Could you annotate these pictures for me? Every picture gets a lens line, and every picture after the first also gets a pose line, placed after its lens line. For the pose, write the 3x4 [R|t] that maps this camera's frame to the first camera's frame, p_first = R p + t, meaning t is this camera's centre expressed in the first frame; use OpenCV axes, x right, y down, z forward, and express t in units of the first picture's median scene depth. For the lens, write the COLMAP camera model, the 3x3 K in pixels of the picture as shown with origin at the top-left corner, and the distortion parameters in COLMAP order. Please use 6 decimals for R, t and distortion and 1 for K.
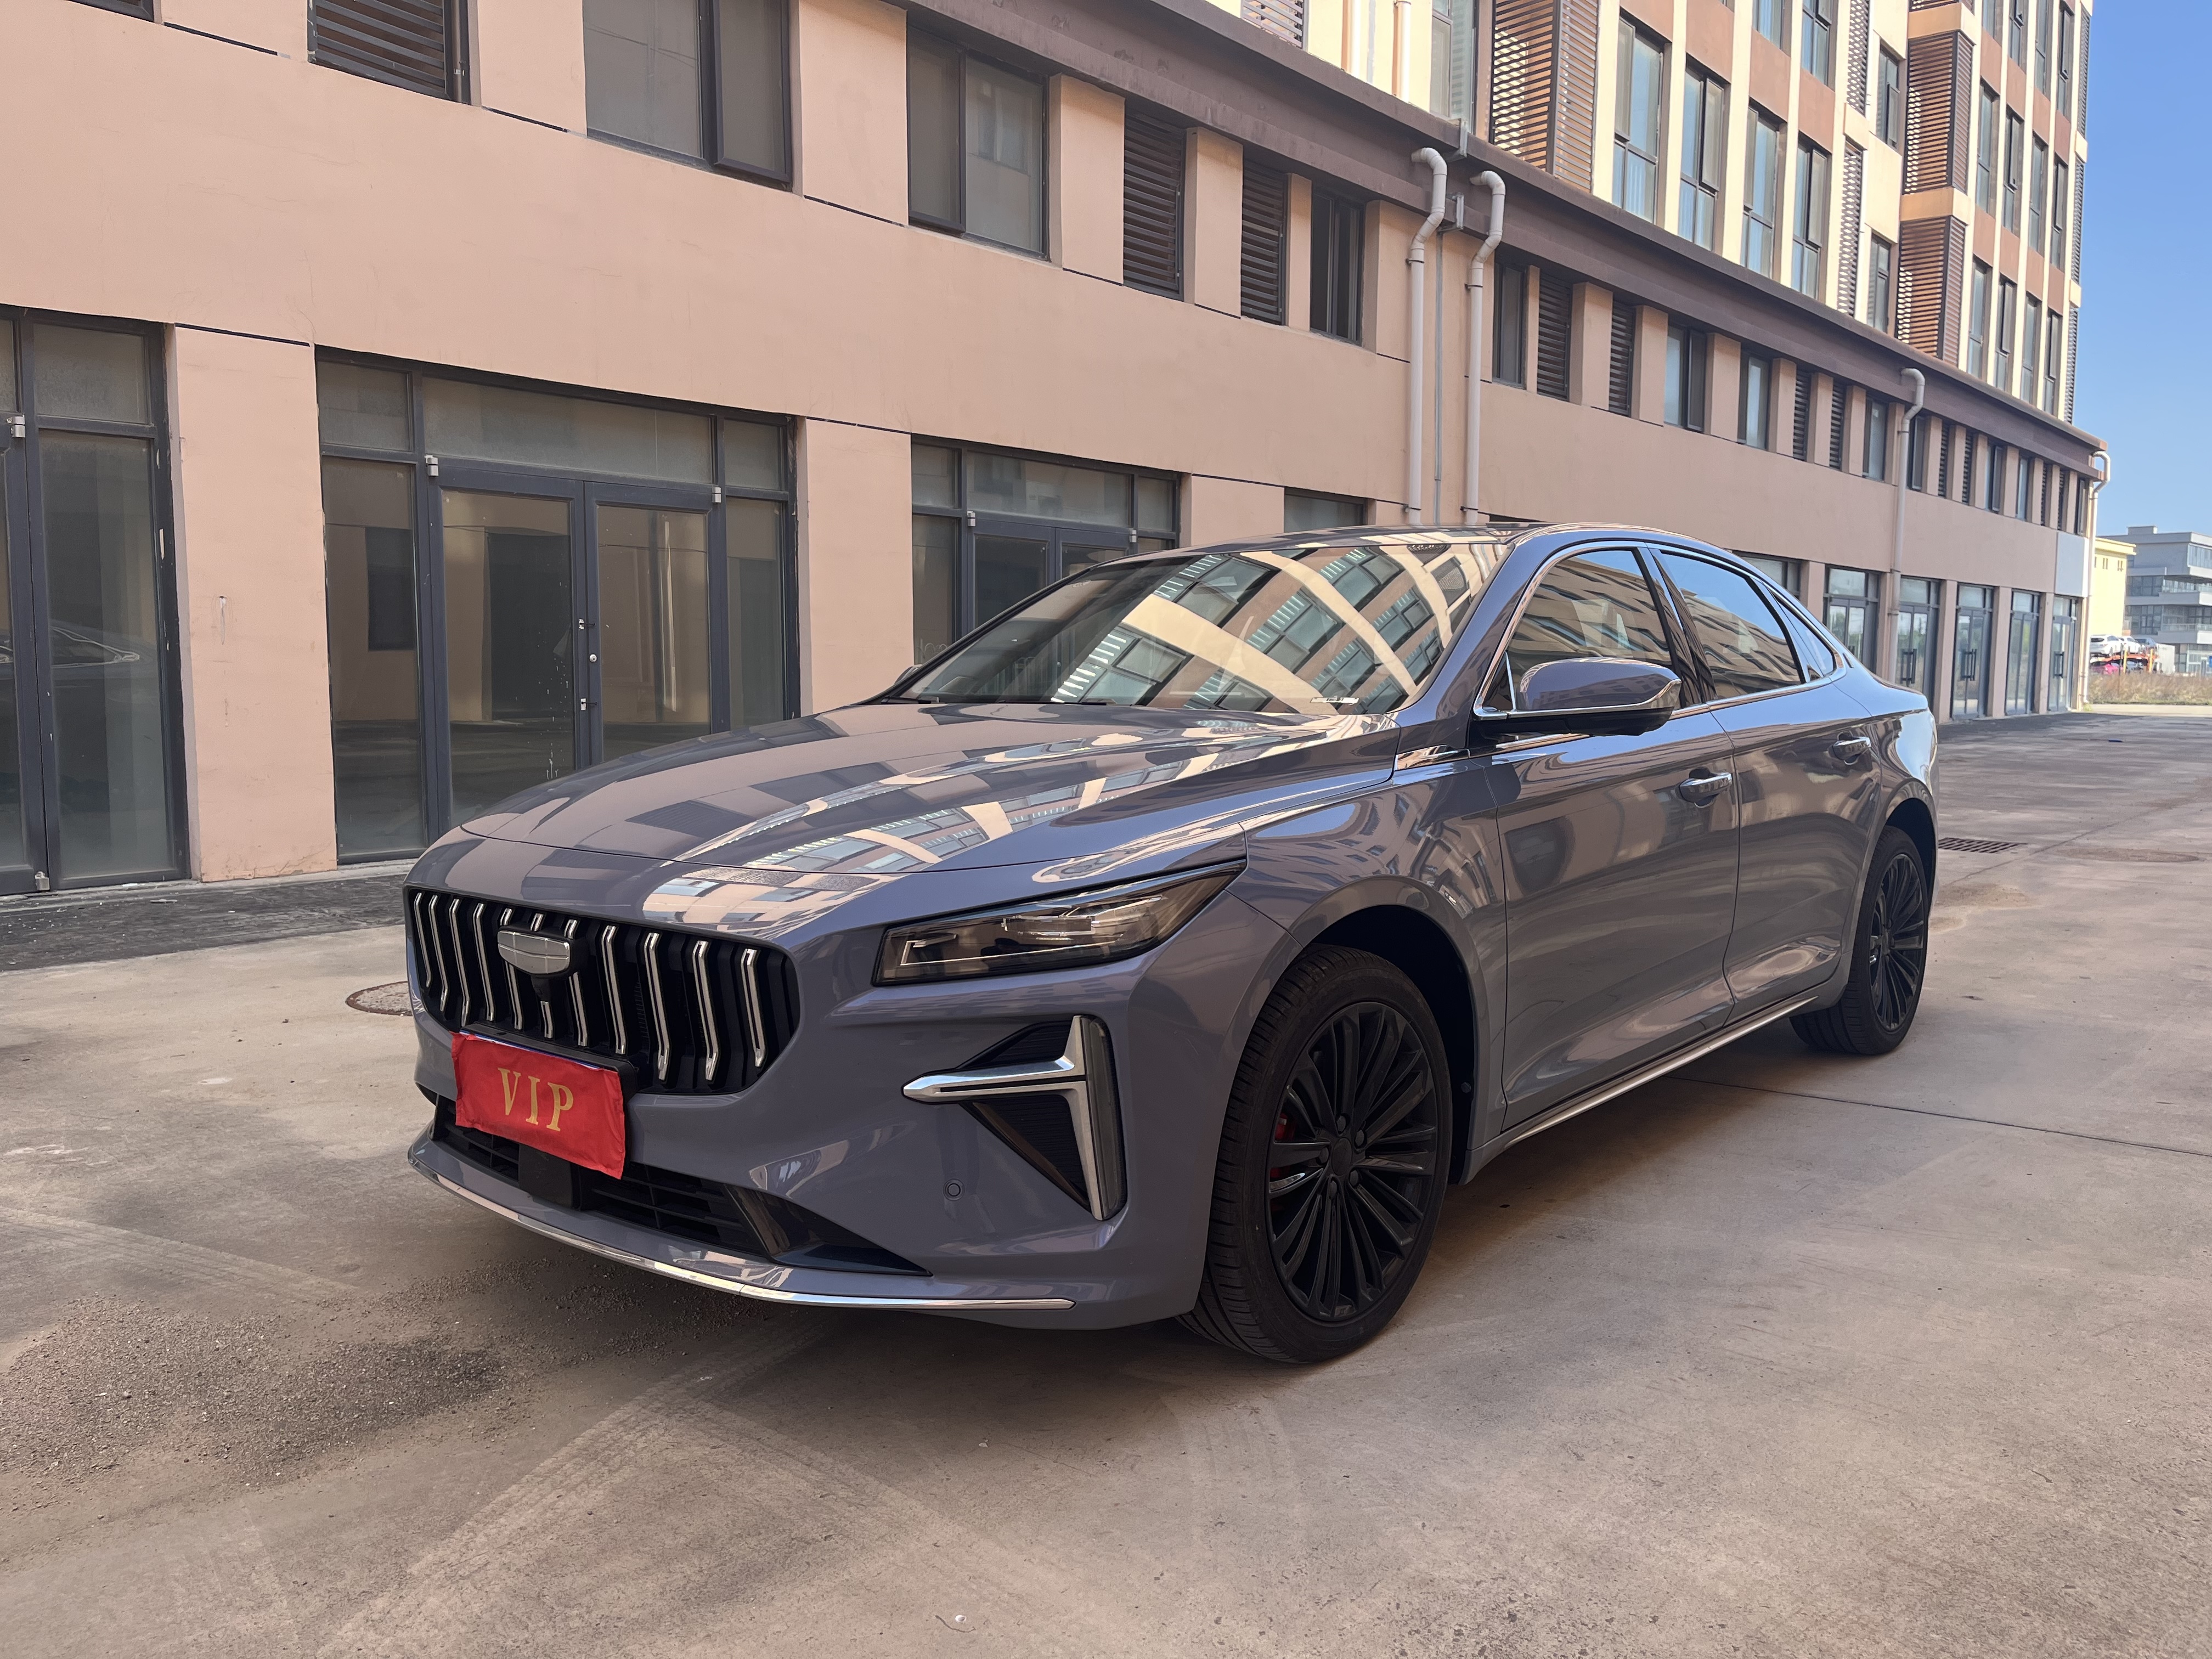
lens RADIAL K [[1669.9, 0, 1117.3], [0, 1669.9, 829.9], [0, 0, 1]] dist [0.080206, -0.108477]
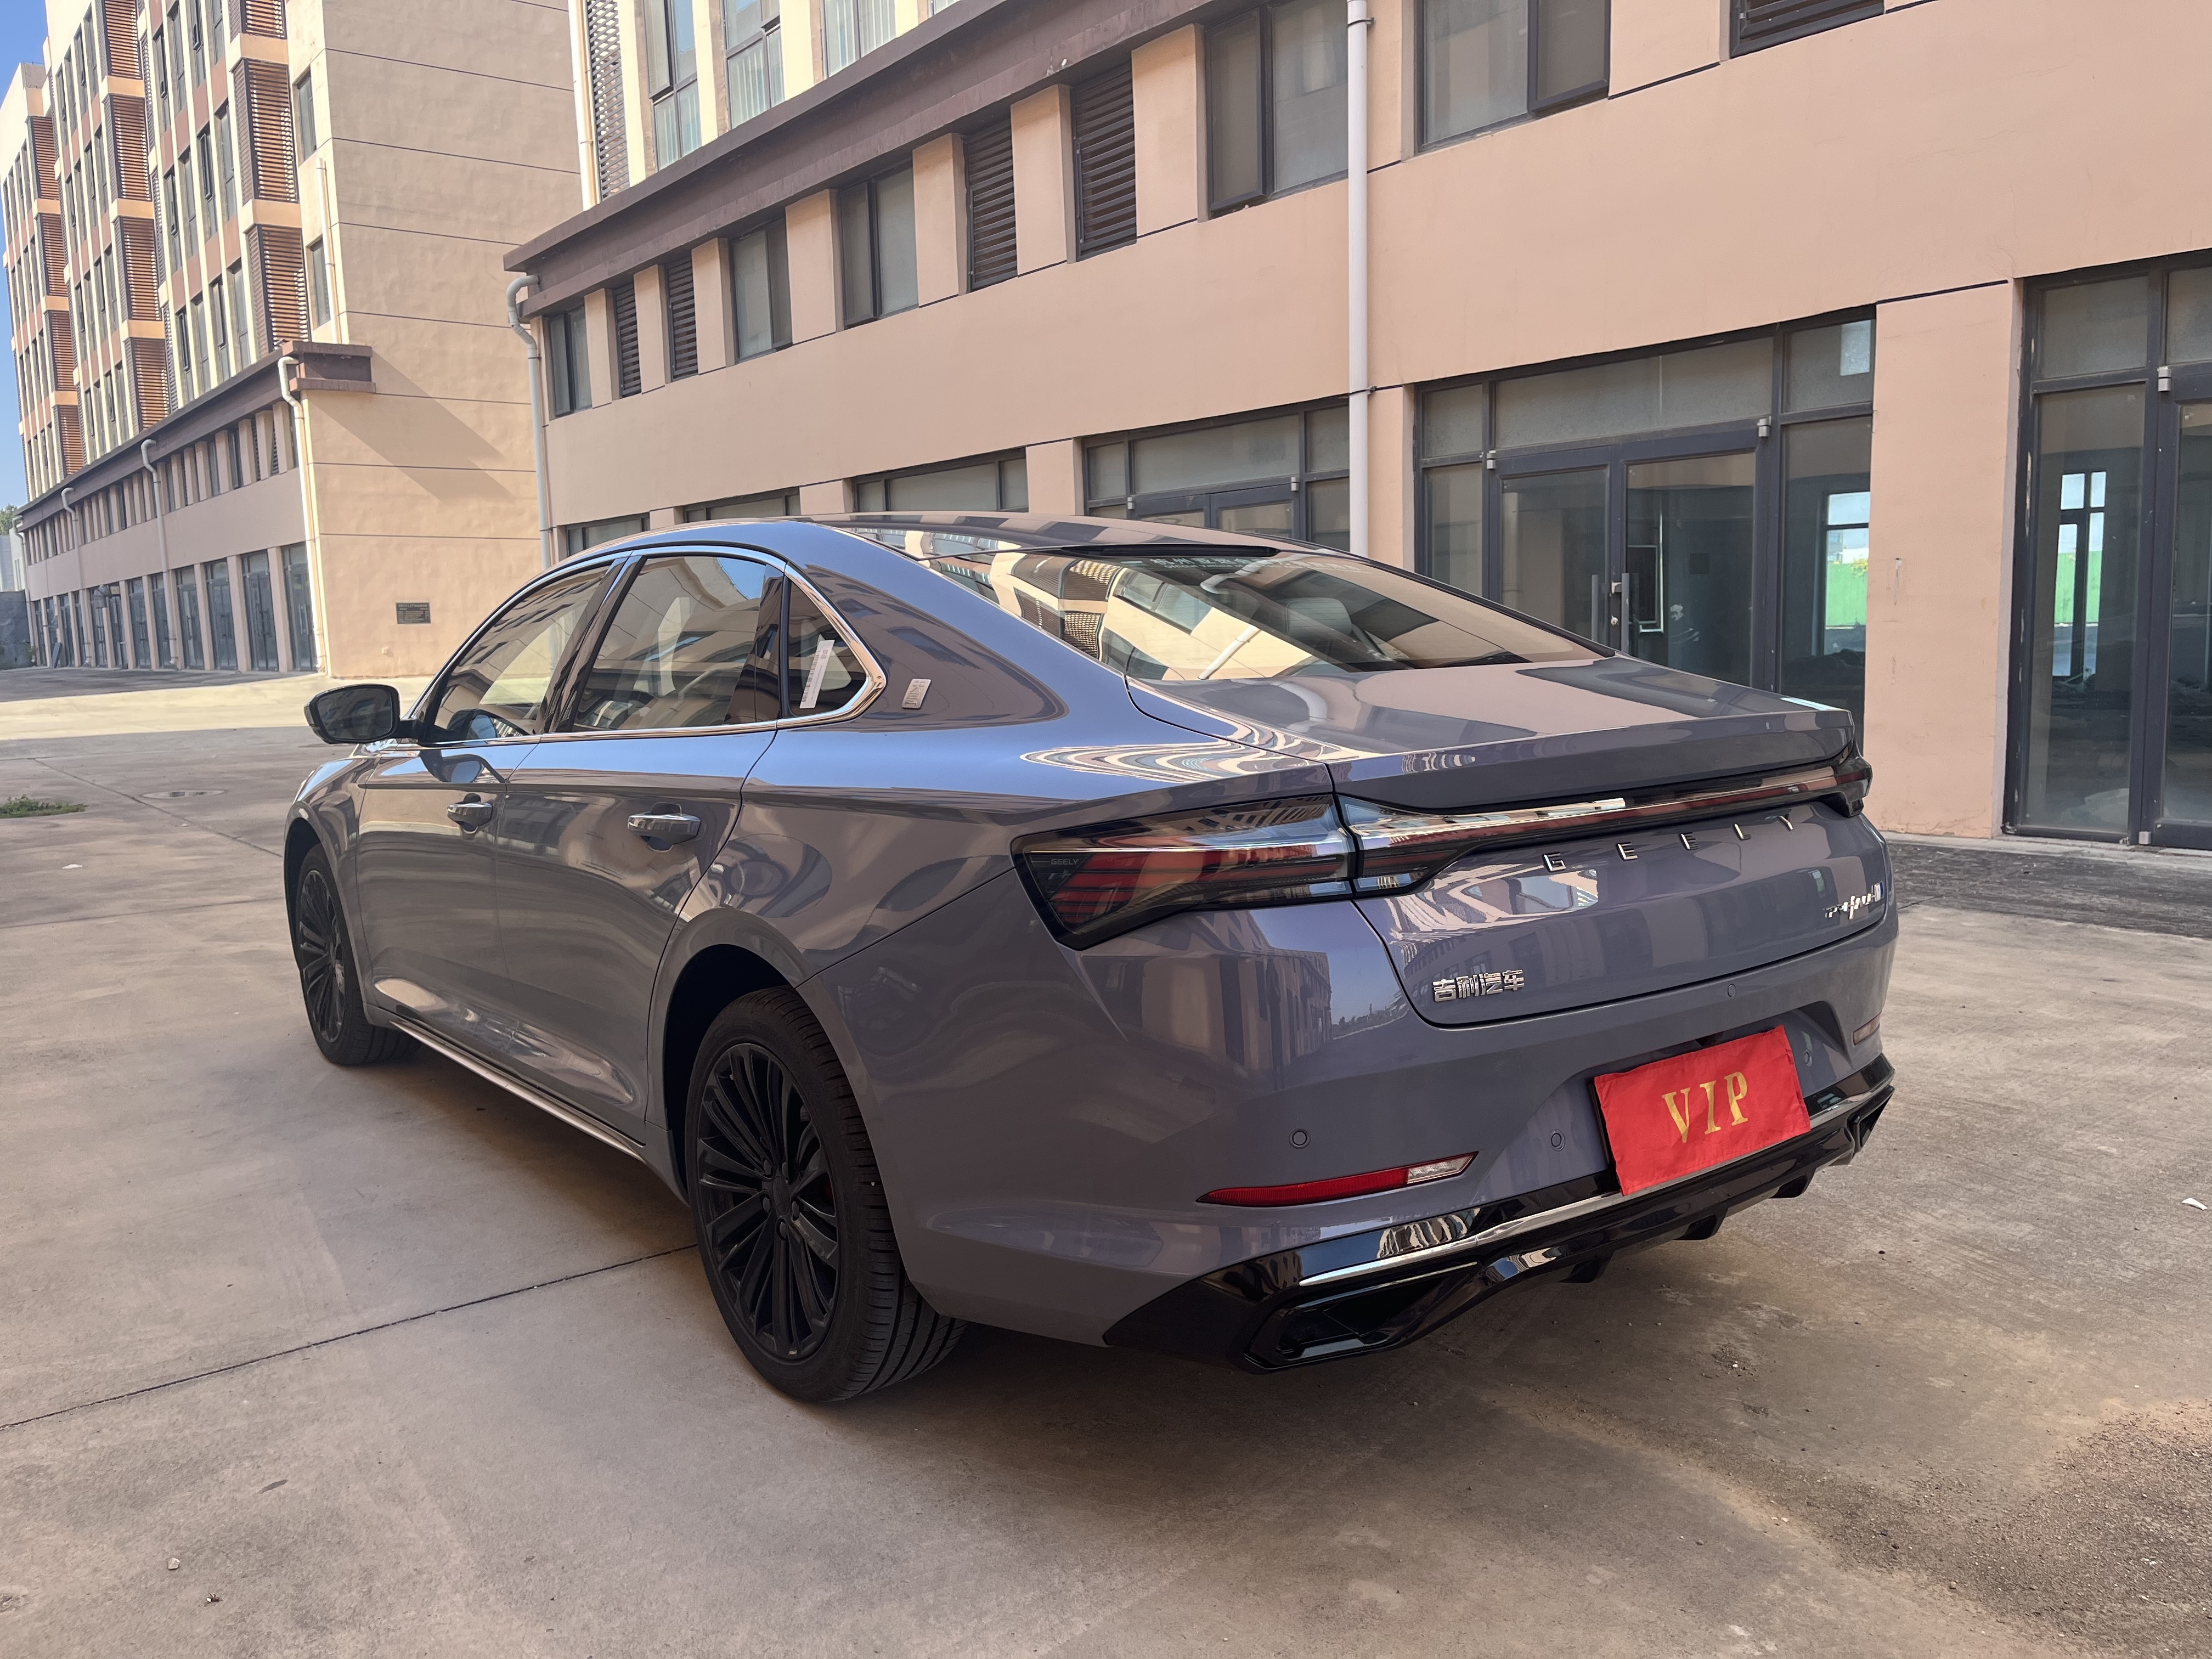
lens RADIAL K [[1669.9, 0, 1121.6], [0, 1669.9, 823.2], [0, 0, 1]] dist [0.080206, -0.108477]
pose [[-0.189894, 0.121487, -0.974259, 1.465810], [-0.068244, 0.988281, 0.136537, -0.214402], [0.979430, 0.092415, -0.179378, 1.819330]]
